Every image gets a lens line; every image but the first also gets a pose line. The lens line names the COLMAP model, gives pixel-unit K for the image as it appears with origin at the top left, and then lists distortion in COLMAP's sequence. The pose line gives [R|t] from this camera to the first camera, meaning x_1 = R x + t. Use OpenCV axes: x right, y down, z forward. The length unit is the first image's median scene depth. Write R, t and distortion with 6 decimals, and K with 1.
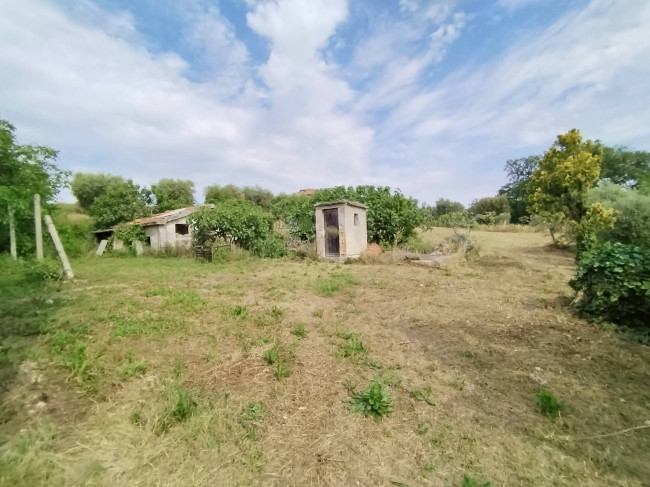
lens RADIAL K [[313.3, 0, 323.6], [0, 313.3, 239.3], [0, 0, 1]] dist [-0.012436, 0.005948]
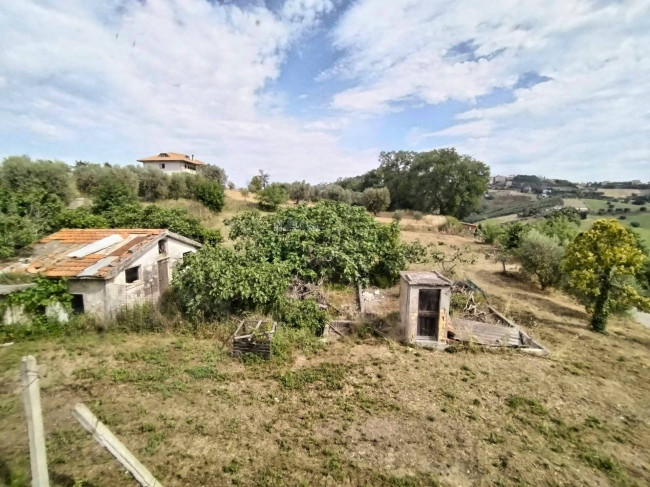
lens RADIAL K [[313.3, 0, 327.9], [0, 313.3, 240.7], [0, 0, 1]] dist [-0.012436, 0.005948]
pose [[0.895583, -0.011554, 0.444744, -1.455782], [-0.037433, 0.994161, 0.101207, -0.731907], [-0.443317, -0.107288, 0.889921, 0.904776]]
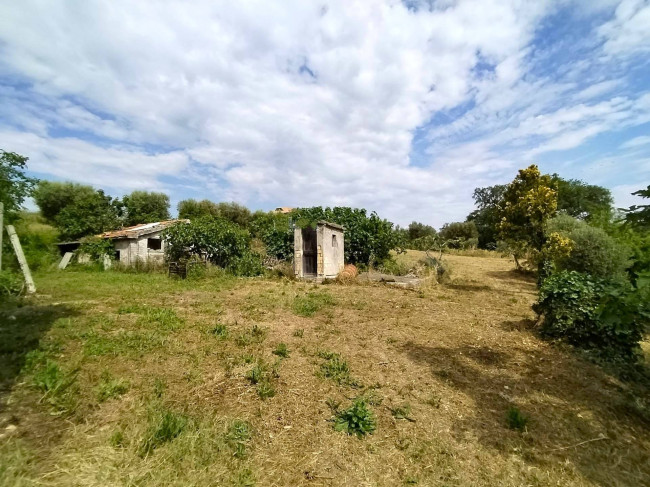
lens RADIAL K [[313.3, 0, 324.3], [0, 313.3, 237.9], [0, 0, 1]] dist [-0.012436, 0.005948]
pose [[0.996193, 0.034080, 0.080233, -0.027538], [-0.028723, 0.997340, -0.066998, -0.006000], [-0.082302, 0.064439, 0.994522, -0.033736]]
